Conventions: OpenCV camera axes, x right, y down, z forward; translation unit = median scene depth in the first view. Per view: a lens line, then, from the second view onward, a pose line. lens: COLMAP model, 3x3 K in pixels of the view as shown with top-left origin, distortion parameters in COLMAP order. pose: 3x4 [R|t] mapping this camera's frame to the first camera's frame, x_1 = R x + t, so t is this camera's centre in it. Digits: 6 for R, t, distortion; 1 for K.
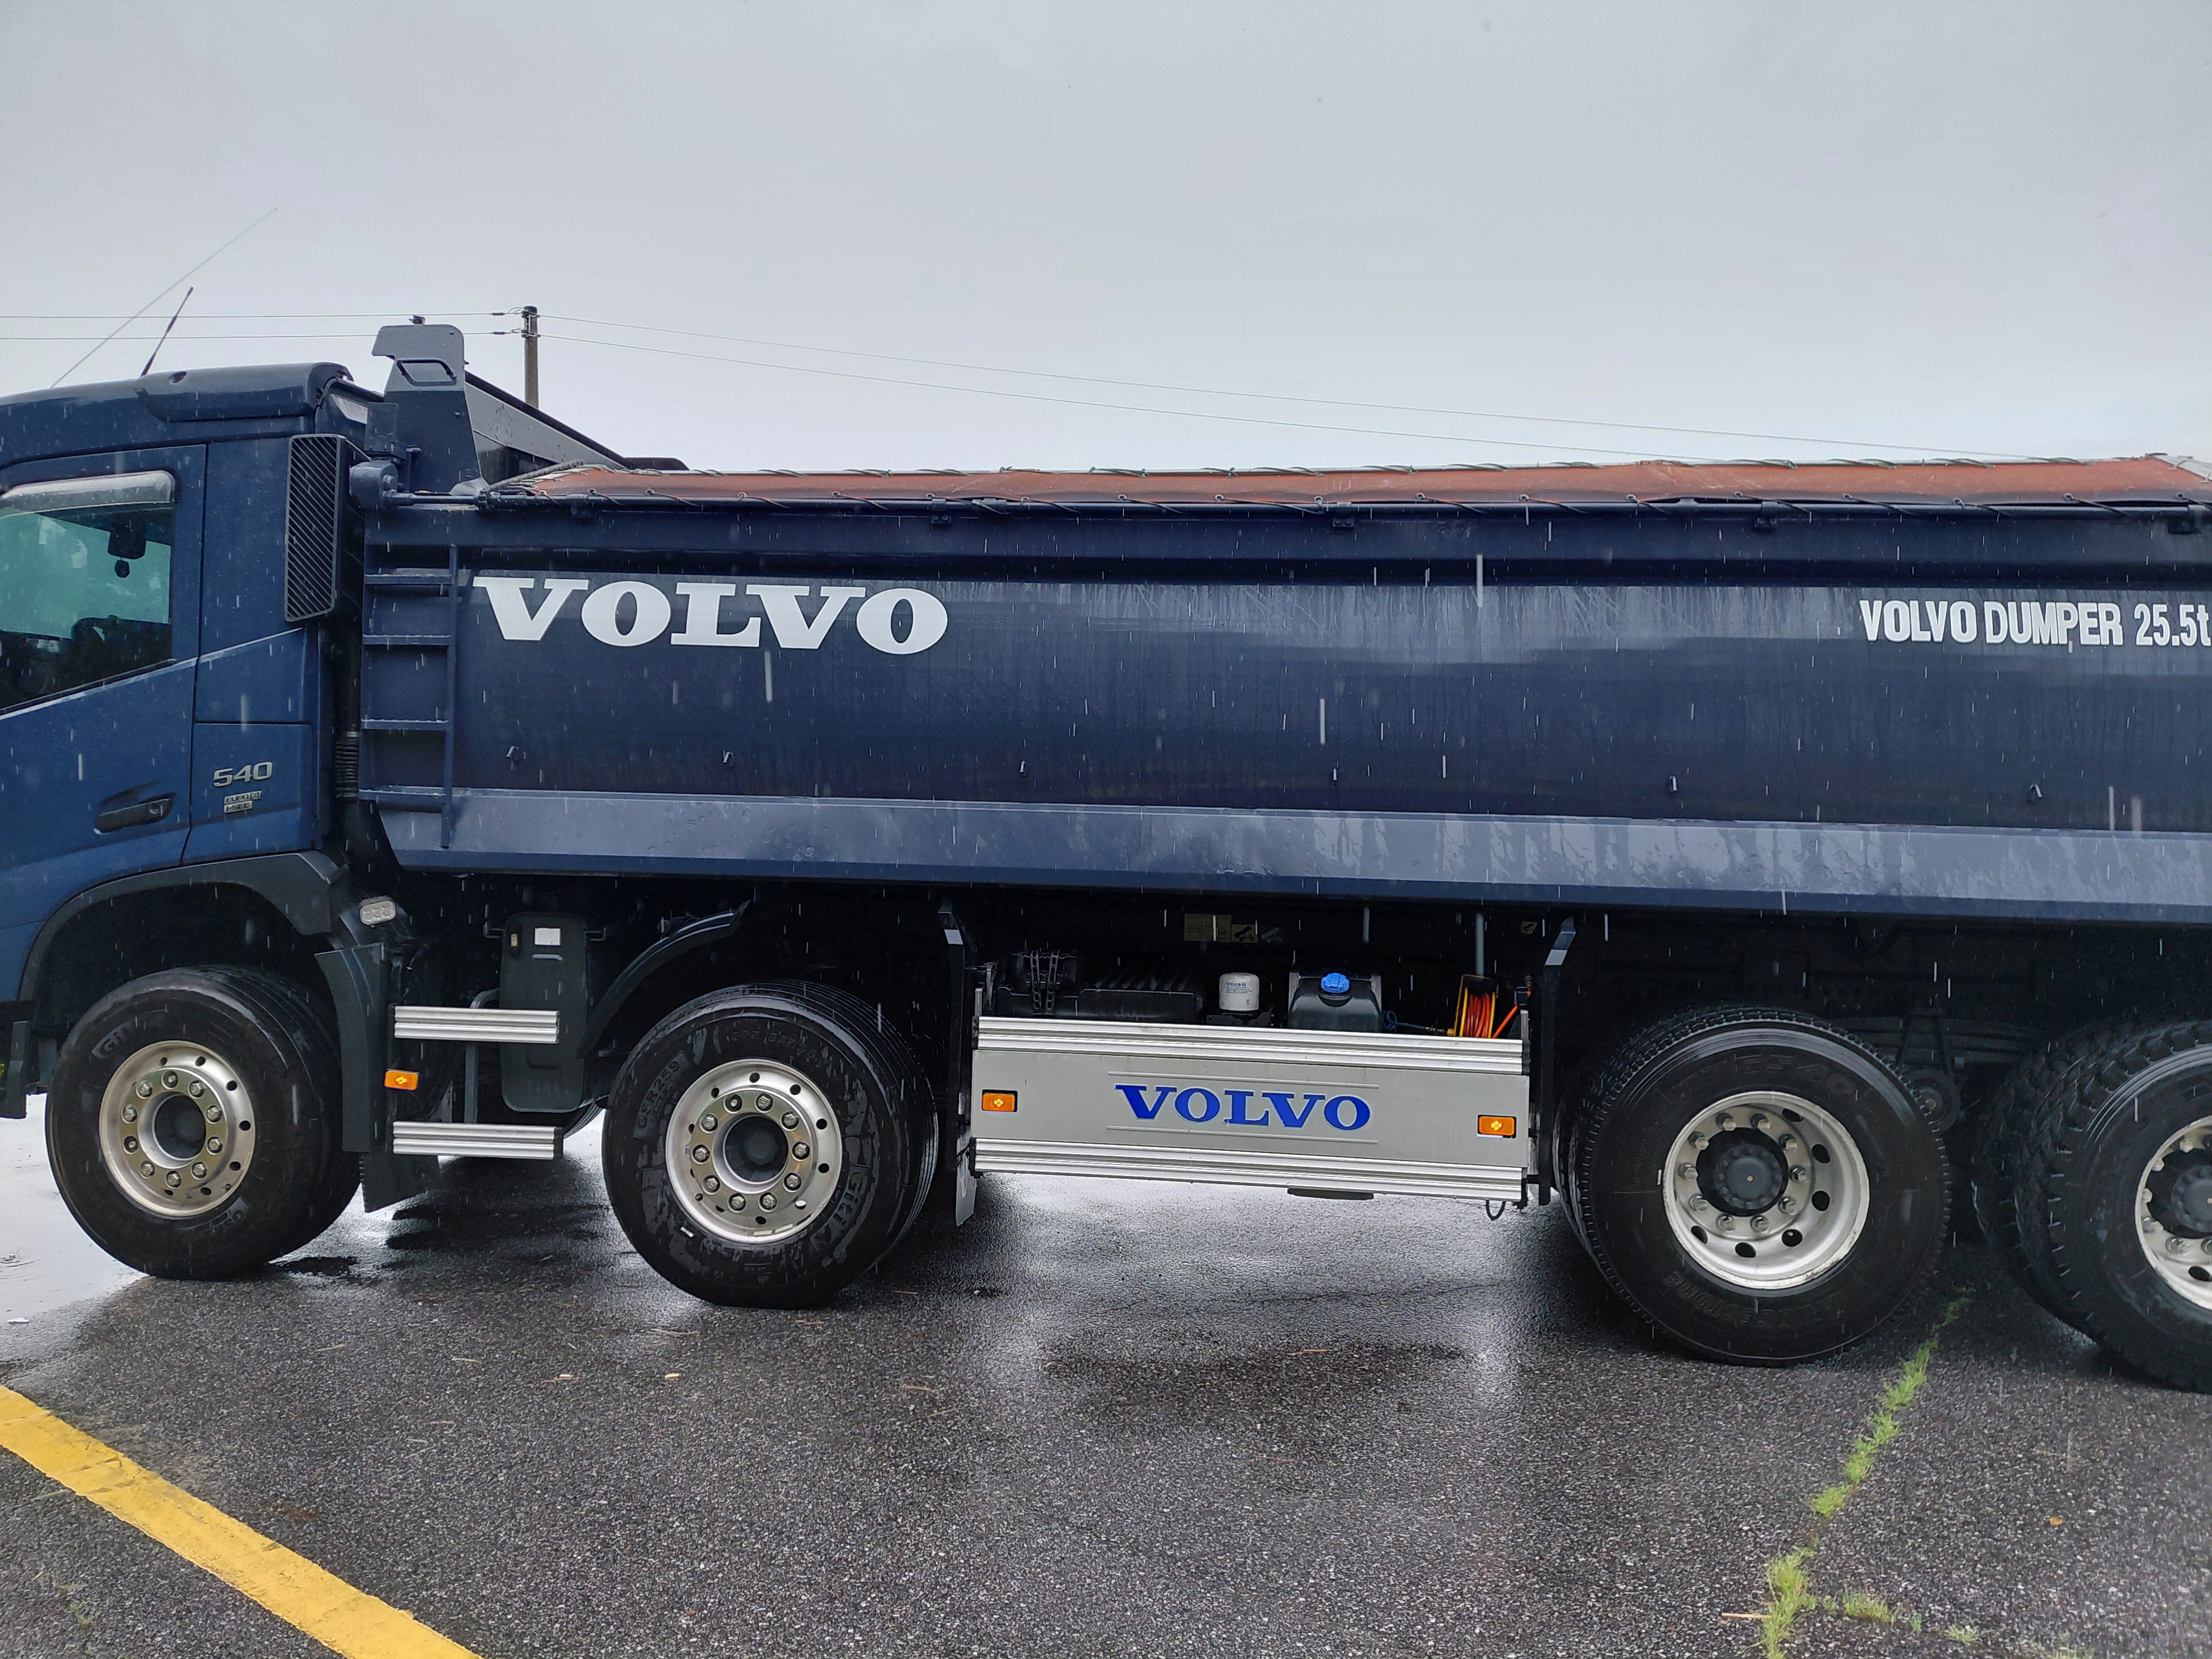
lens RADIAL K [[1821.4, 0, 1106.3], [0, 1821.4, 817.5], [0, 0, 1]] dist [0.000384, -0.002075]
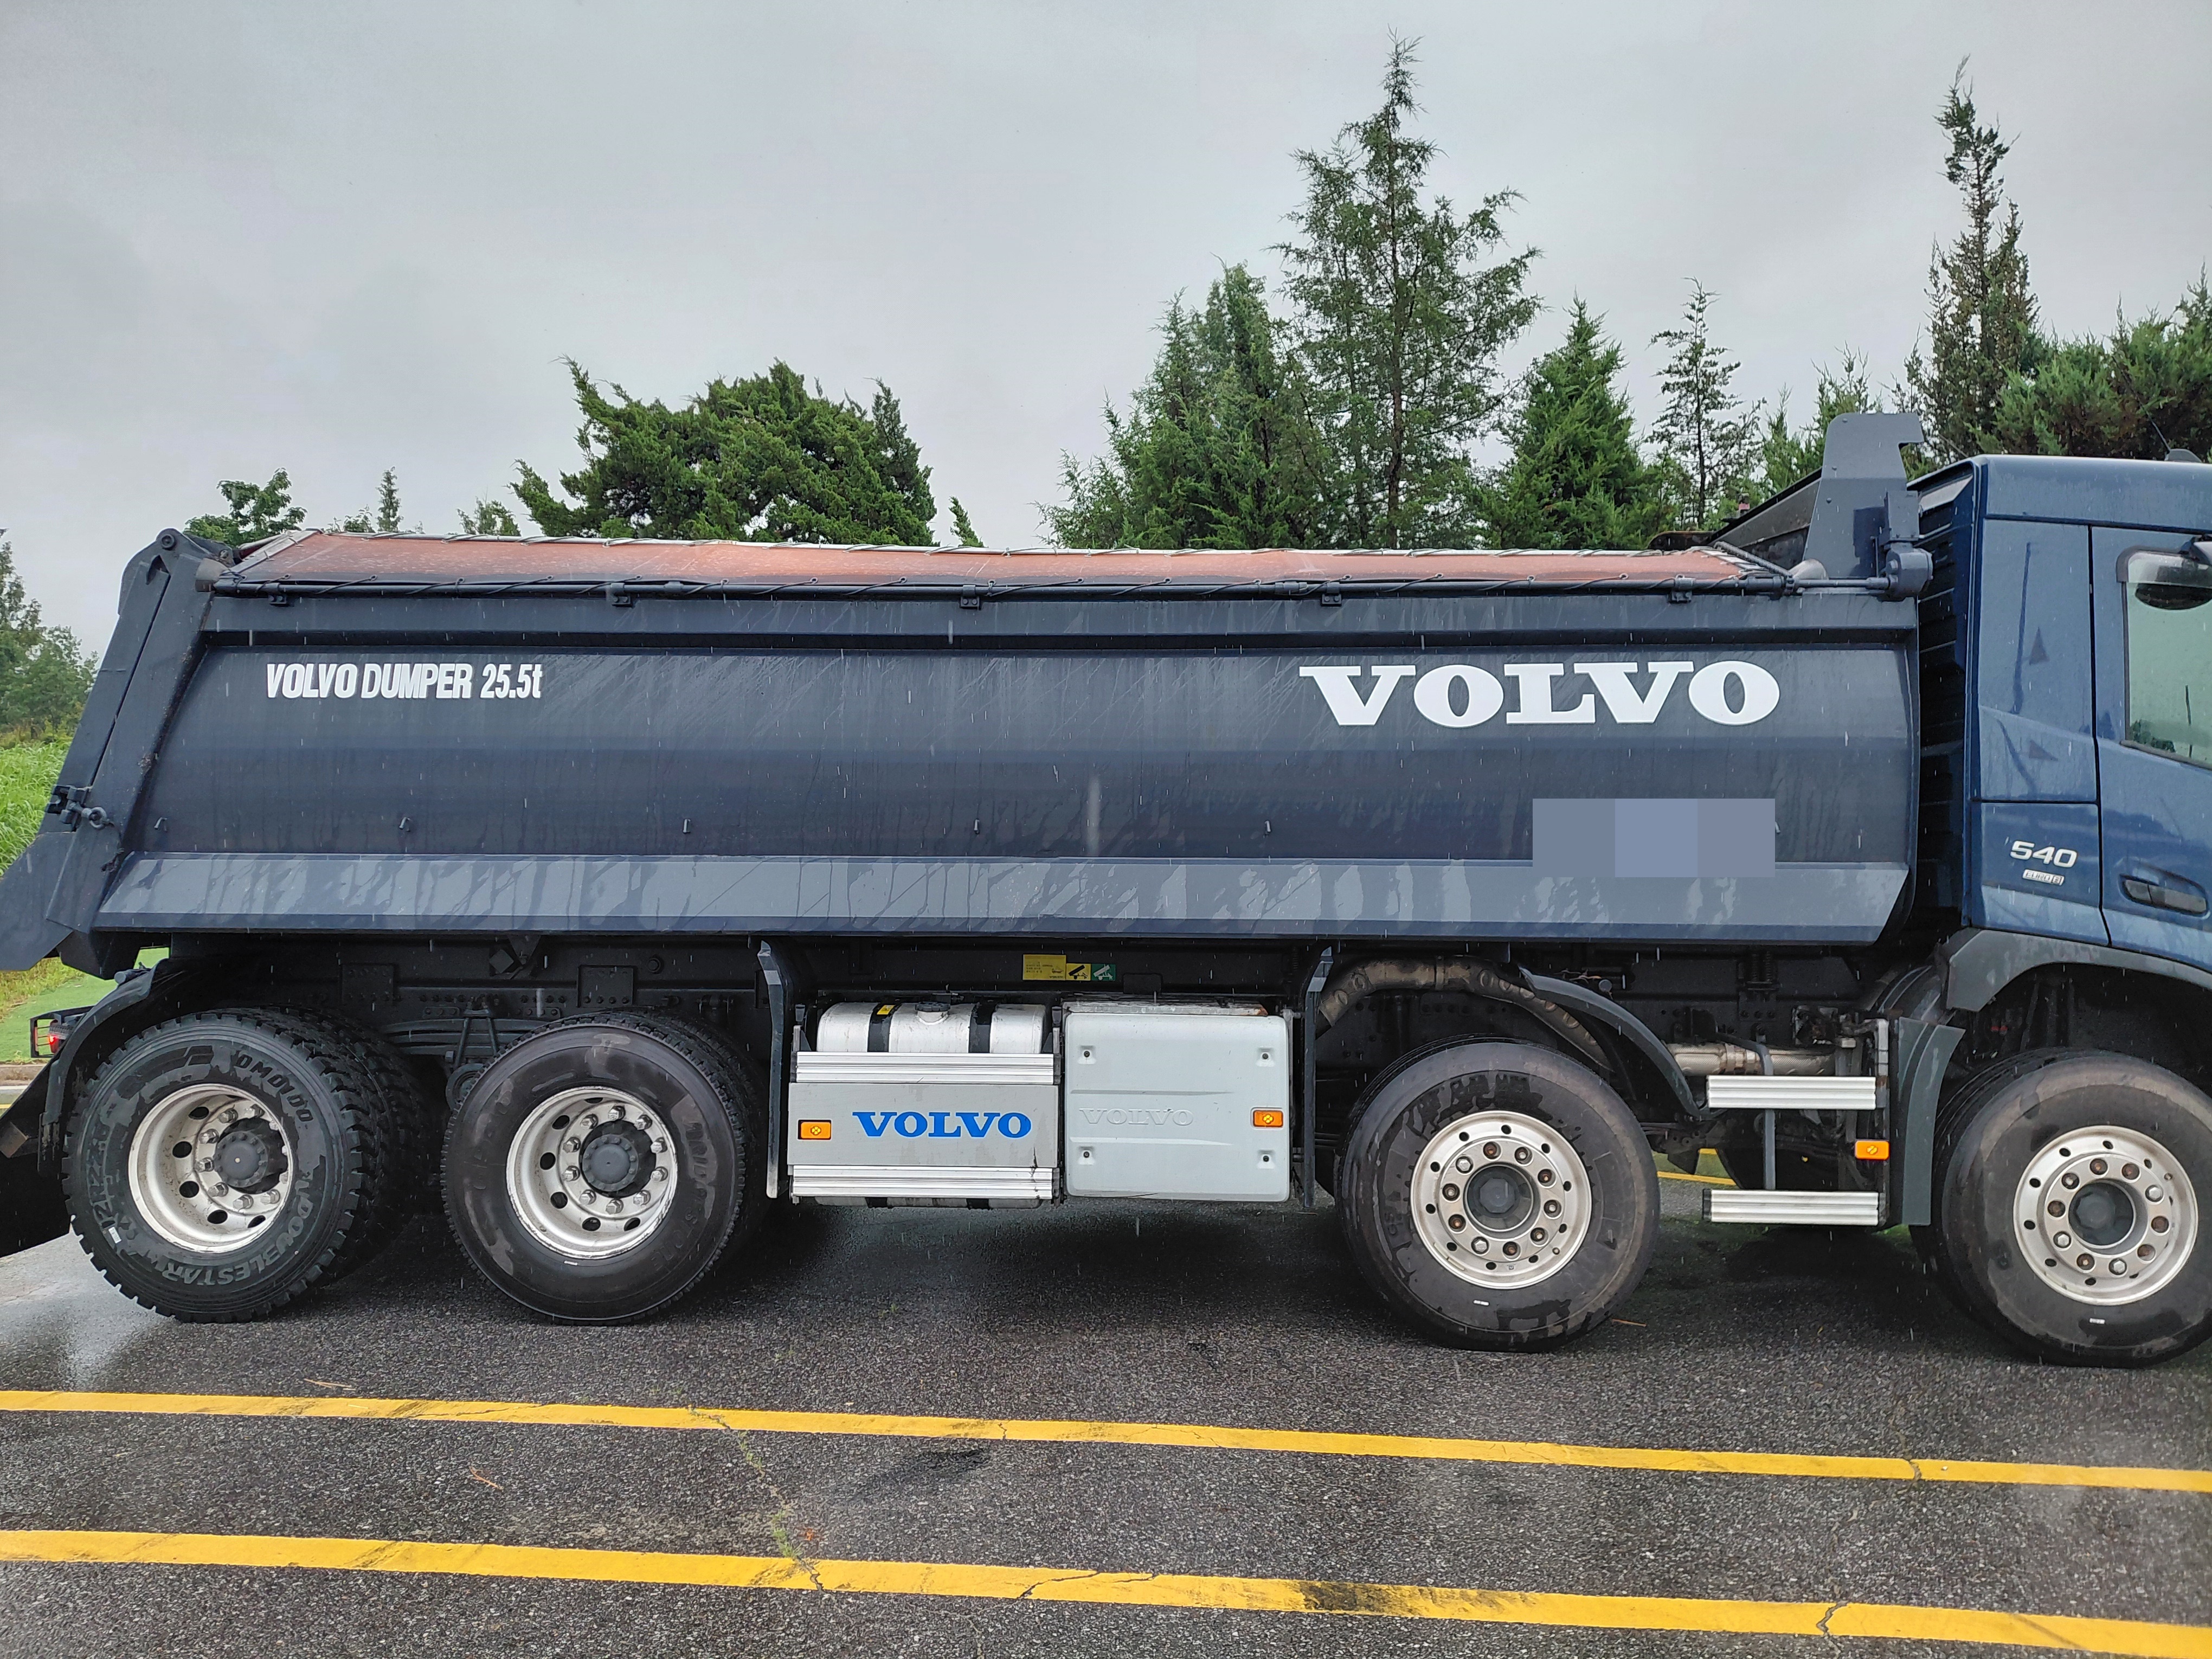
lens RADIAL K [[1629.7, 0, 1102.9], [0, 1629.7, 843.1], [0, 0, 1]] dist [0.002801, -0.010453]
pose [[0.996411, -0.020364, 0.082158, 0.868719], [0.021602, 0.999666, -0.014206, 0.023310], [-0.081842, 0.015929, 0.996518, -0.091141]]
